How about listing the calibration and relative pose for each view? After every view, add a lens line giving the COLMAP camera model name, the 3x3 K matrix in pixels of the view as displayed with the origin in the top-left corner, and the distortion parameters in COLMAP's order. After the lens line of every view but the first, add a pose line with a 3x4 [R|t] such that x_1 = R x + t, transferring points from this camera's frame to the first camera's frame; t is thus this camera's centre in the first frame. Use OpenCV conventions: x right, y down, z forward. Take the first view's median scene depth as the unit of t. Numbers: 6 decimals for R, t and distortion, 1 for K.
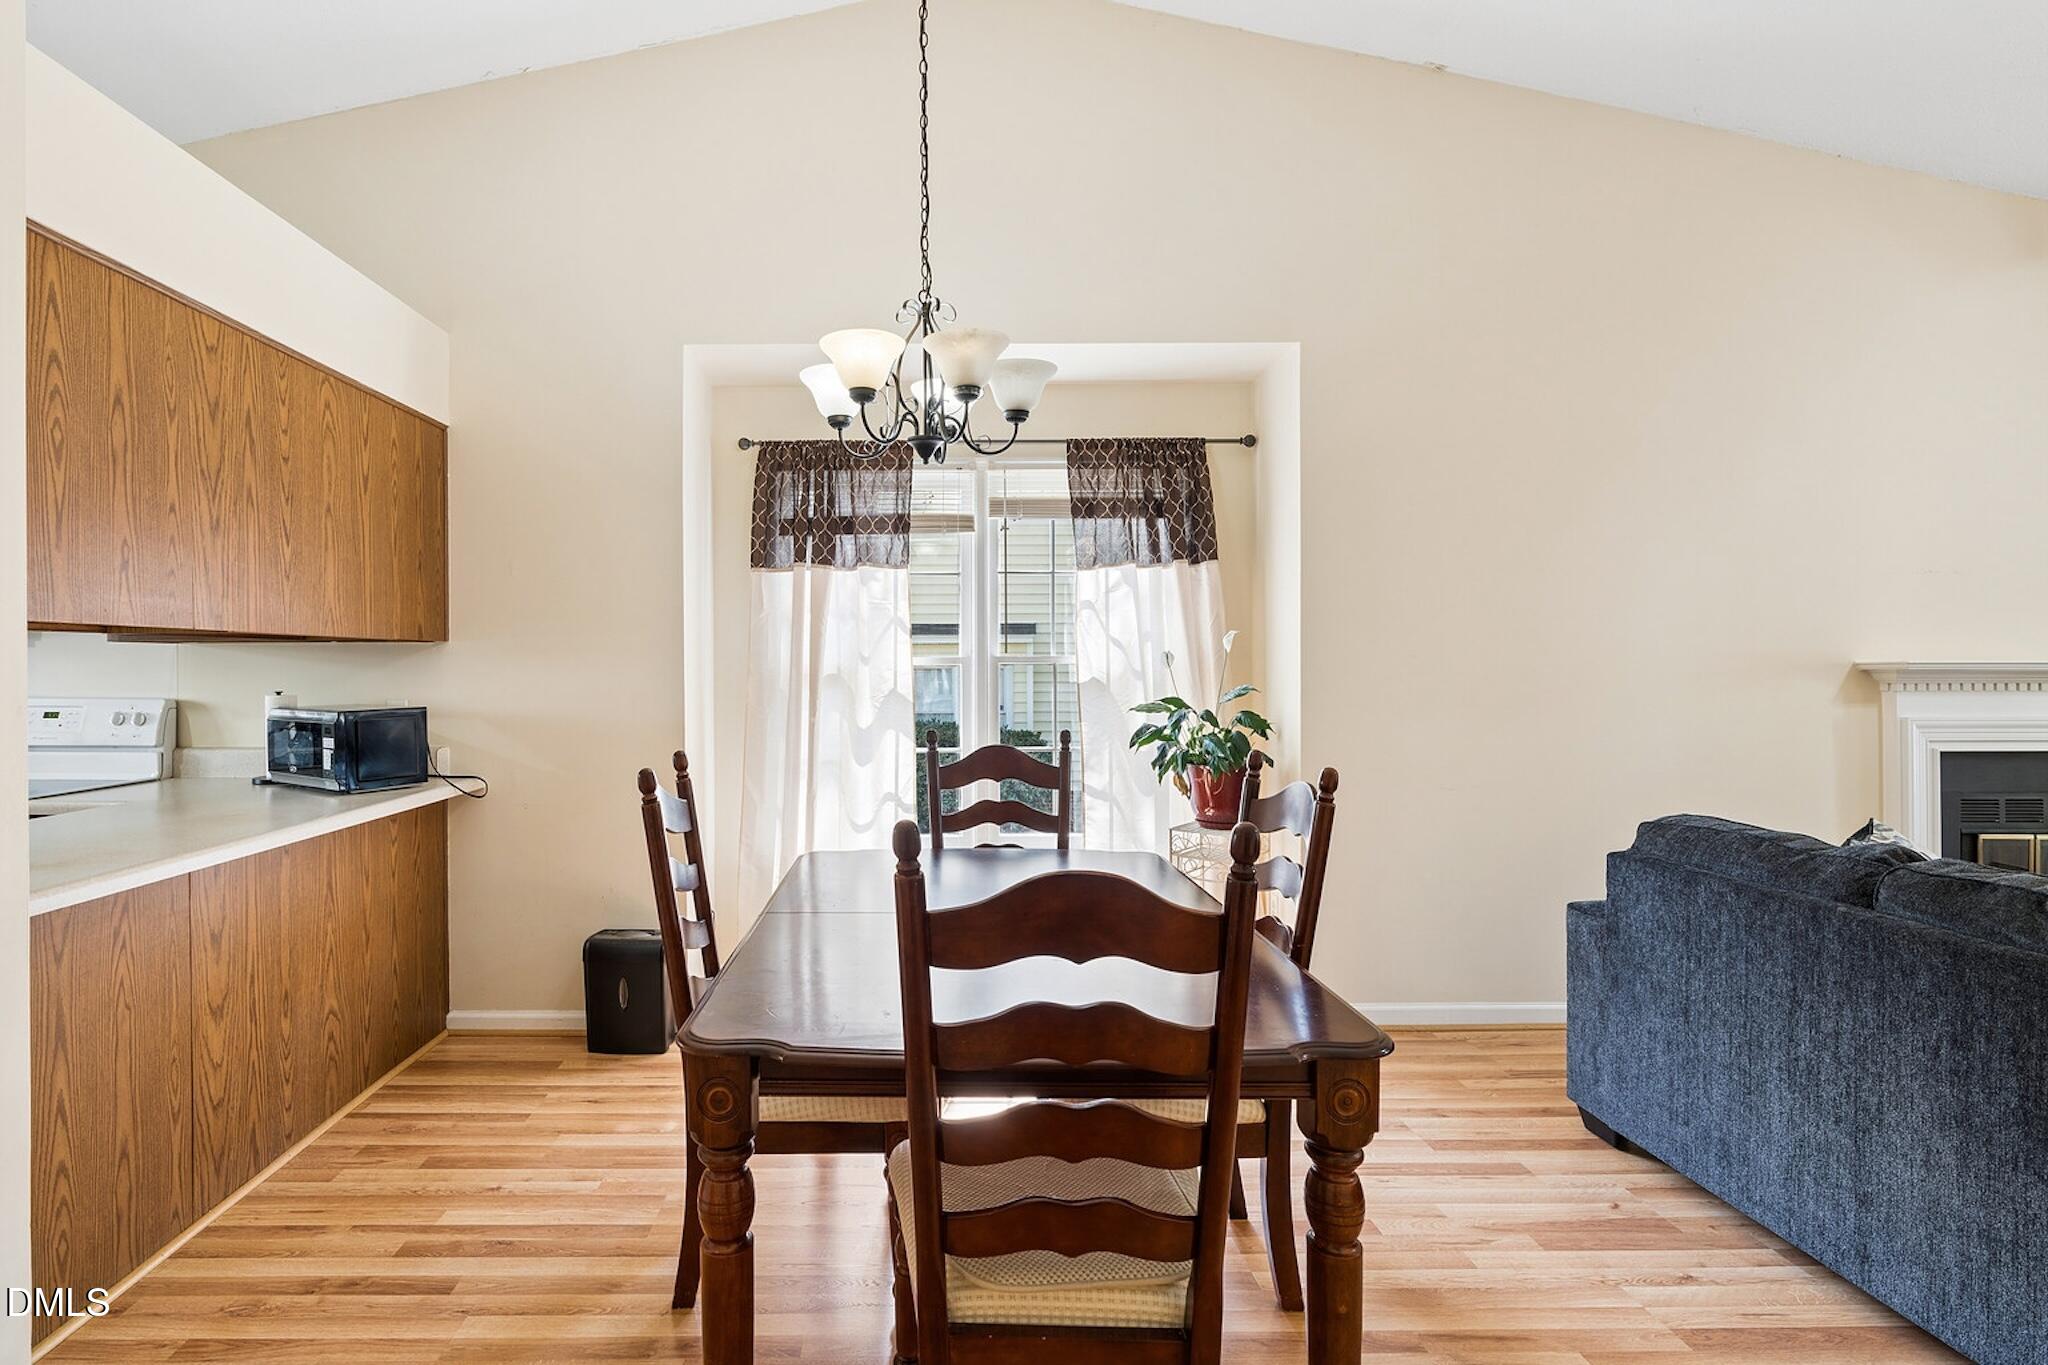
lens RADIAL K [[969.5, 0, 914.5], [0, 969.5, 674.7], [0, 0, 1]] dist [-0.009684, 0.001535]
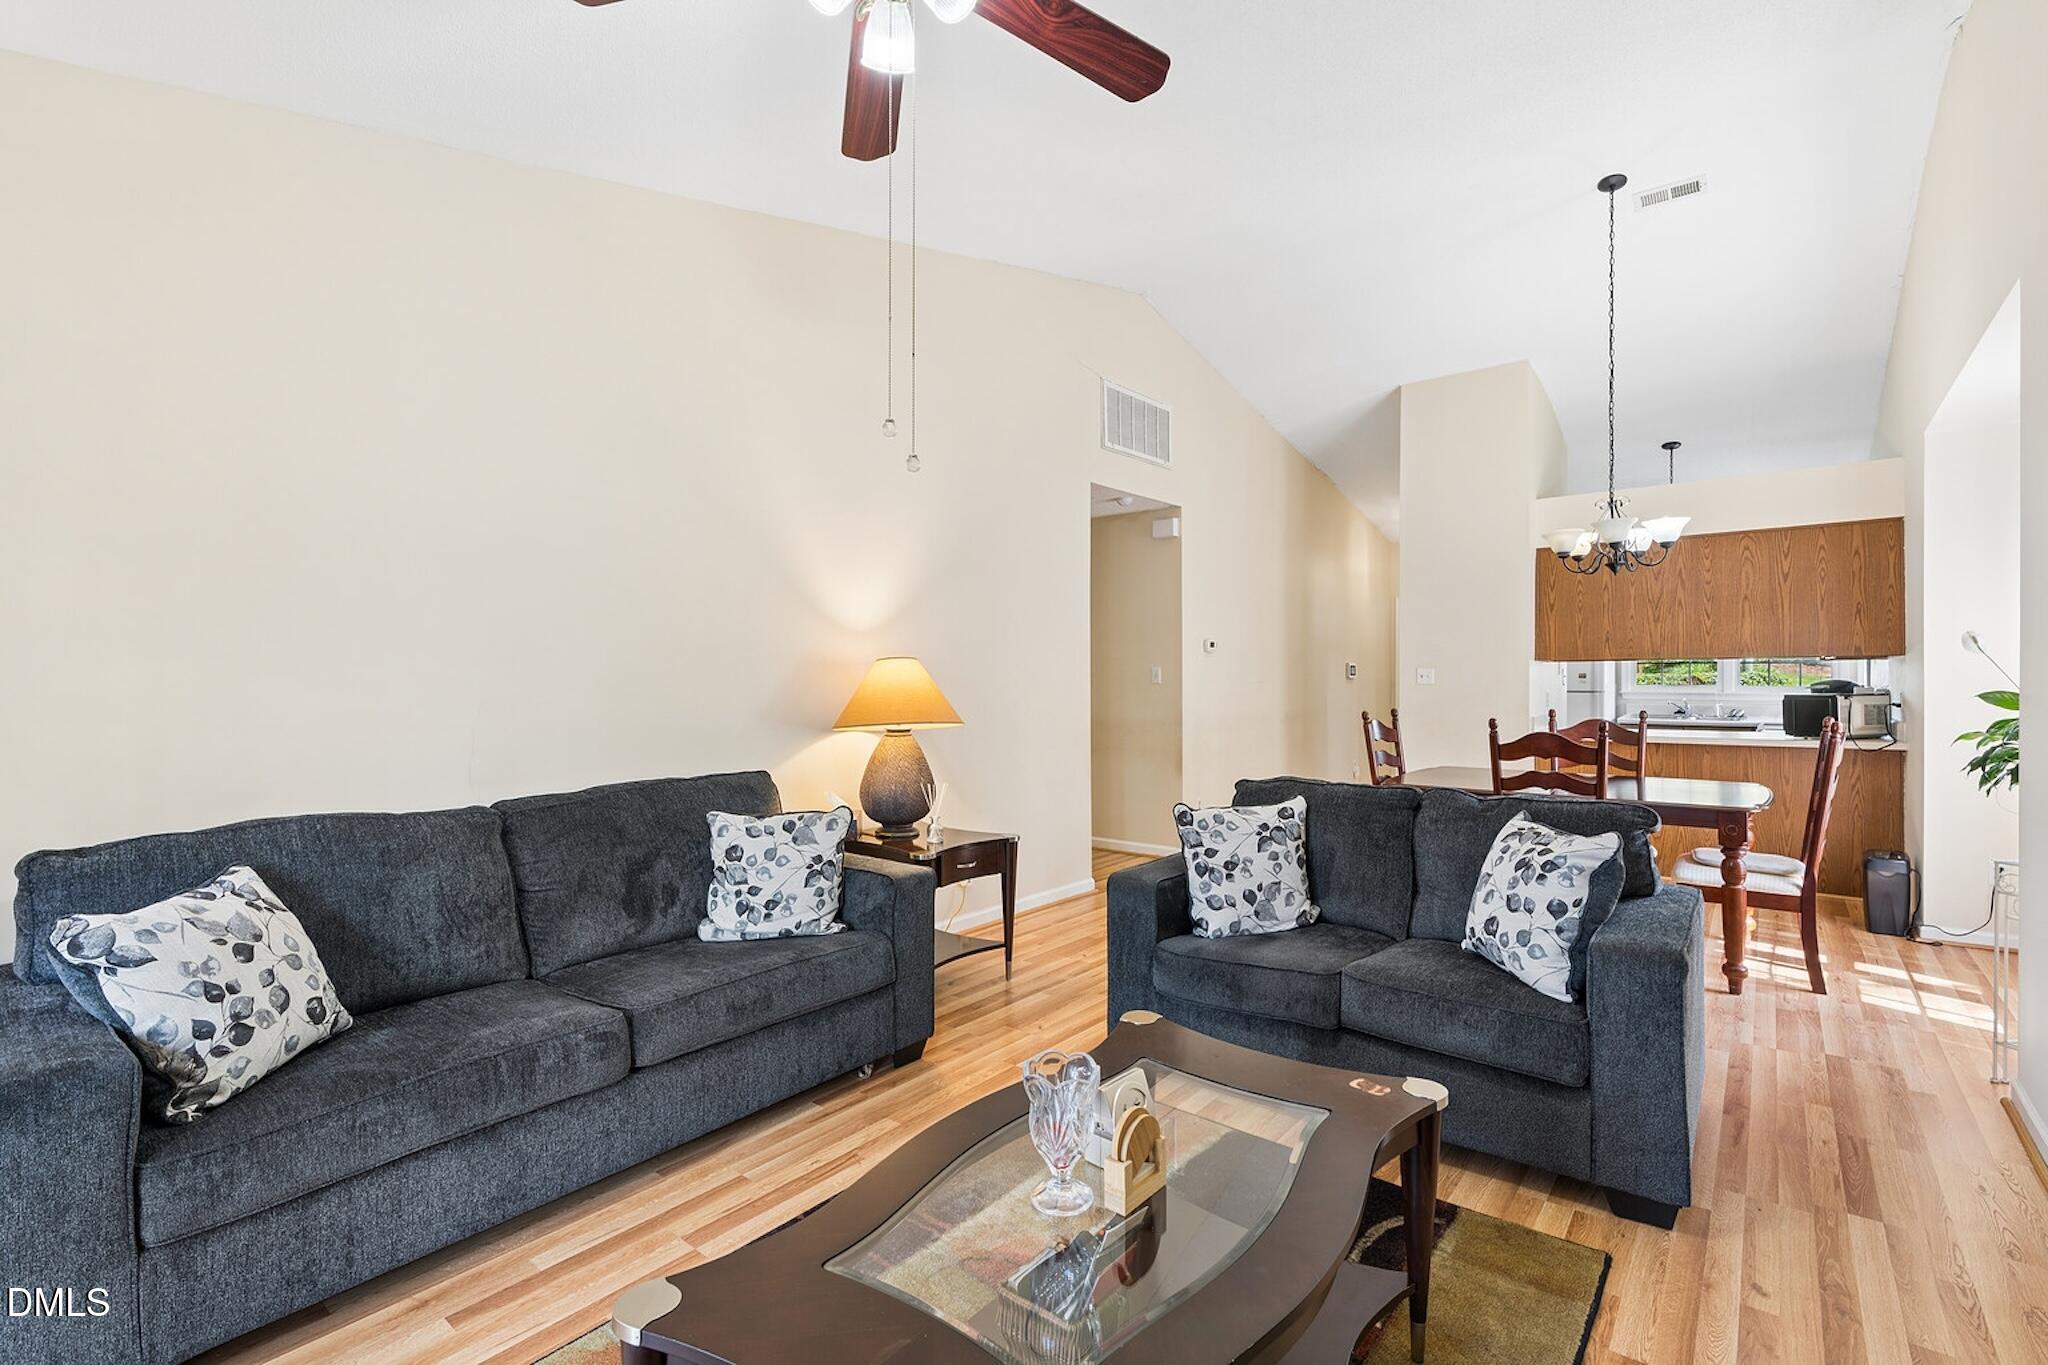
lens RADIAL K [[913.3, 0, 1020.2], [0, 913.3, 677.3], [0, 0, 1]] dist [-0.005158, 0.001605]
pose [[-0.627877, 0.004893, -0.778297, 1.532309], [-0.000055, 0.999980, 0.006331, -0.007082], [0.778313, 0.004018, -0.627864, 0.799646]]
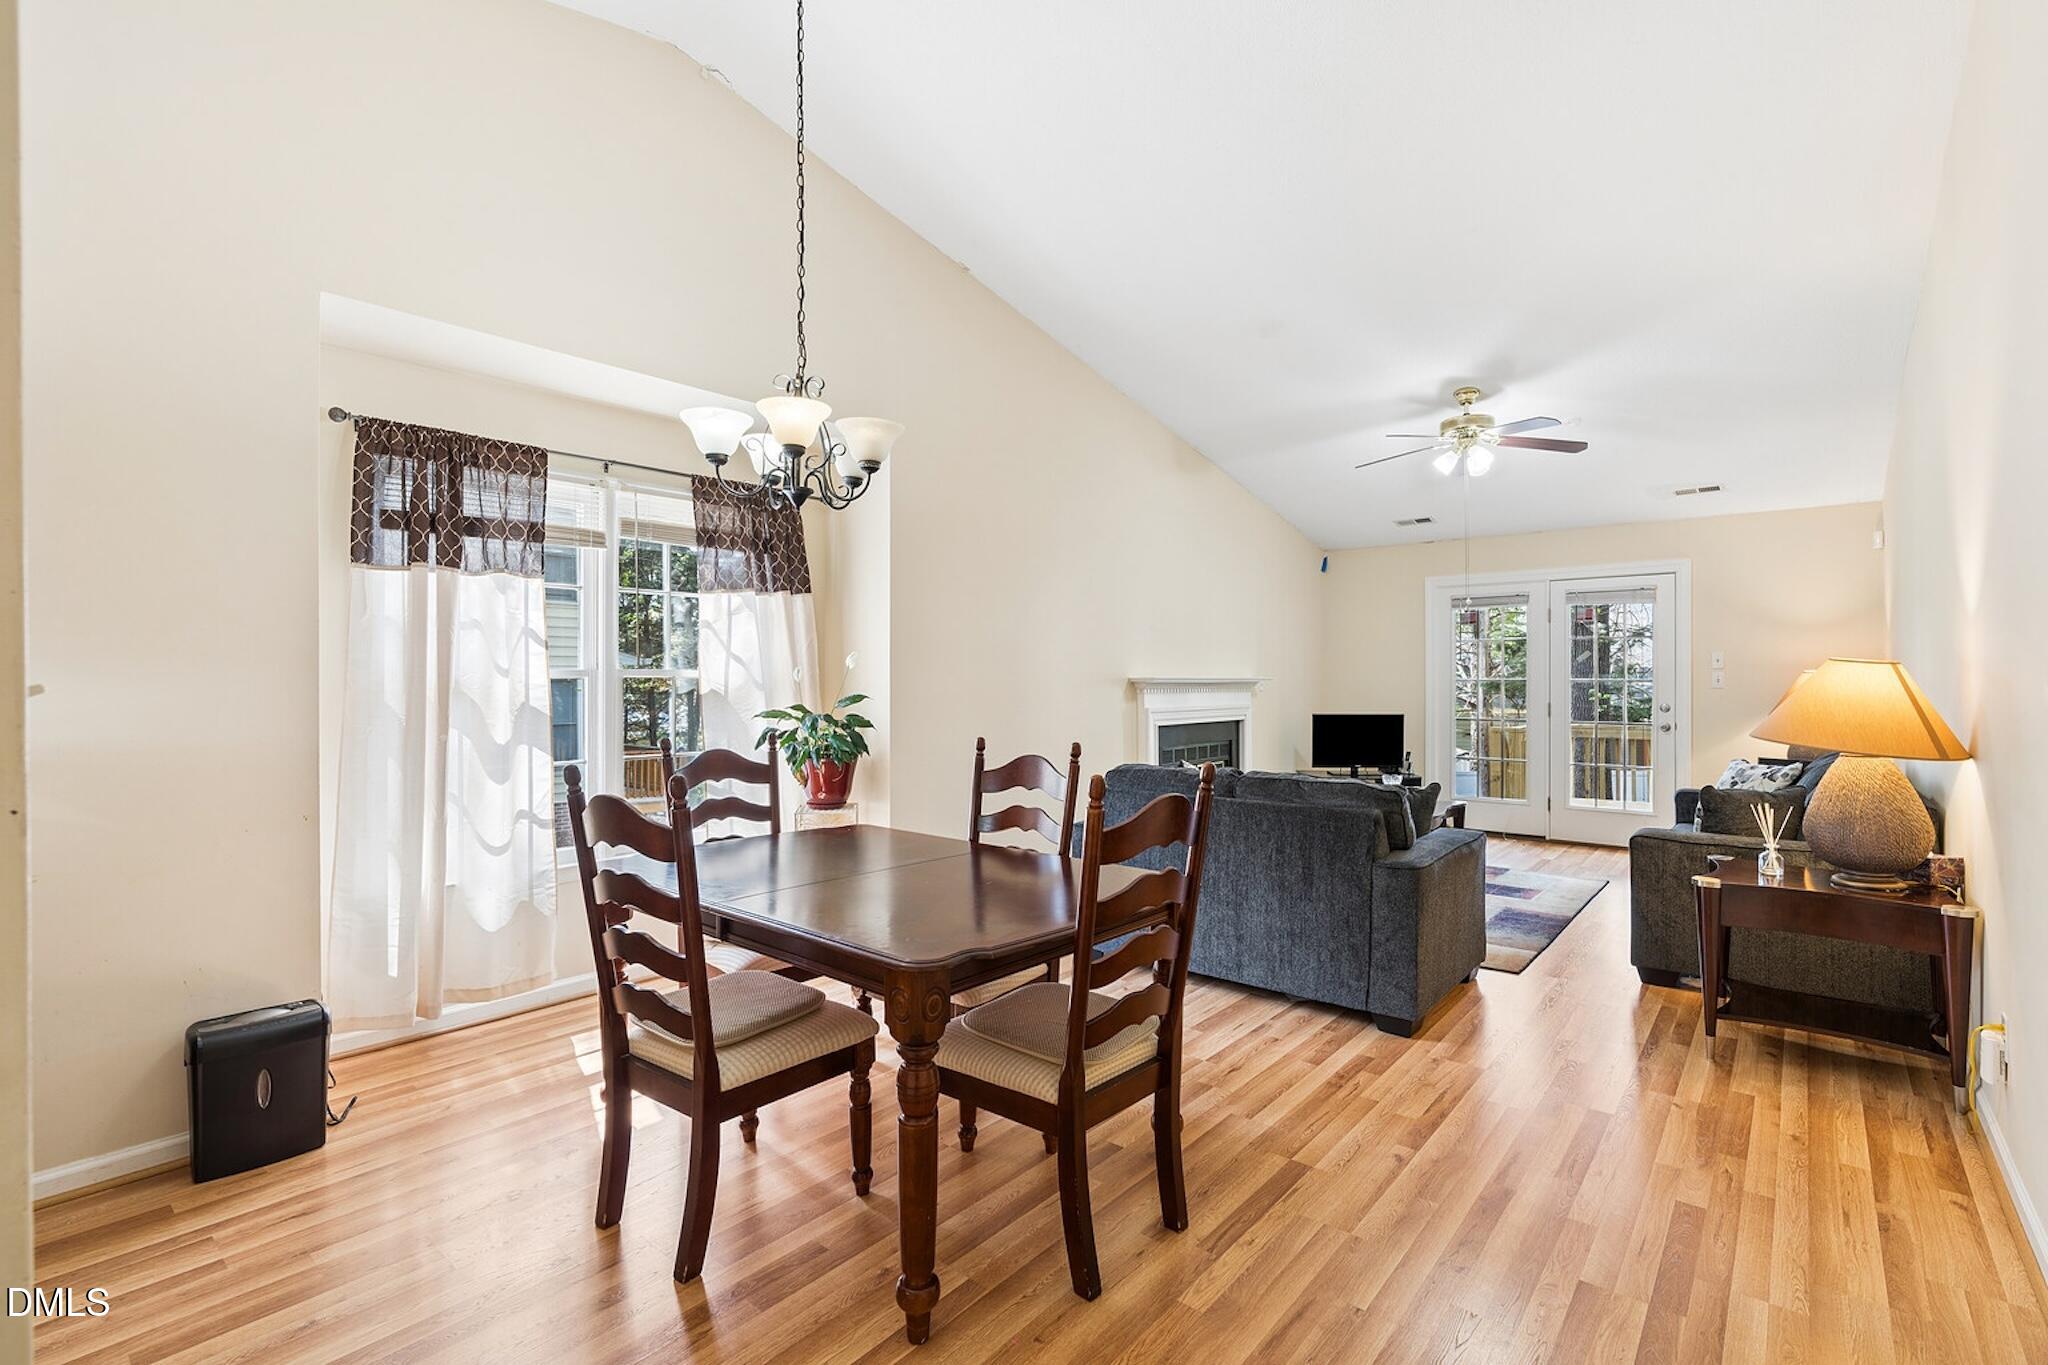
lens RADIAL K [[912.0, 0, 1032.2], [0, 912.0, 679.2], [0, 0, 1]] dist [-0.004231, 0.001012]
pose [[0.652823, 0.001535, 0.757509, -0.424534], [0.004048, 0.999977, -0.005515, -0.001113], [-0.757500, 0.006667, 0.652802, 0.027982]]
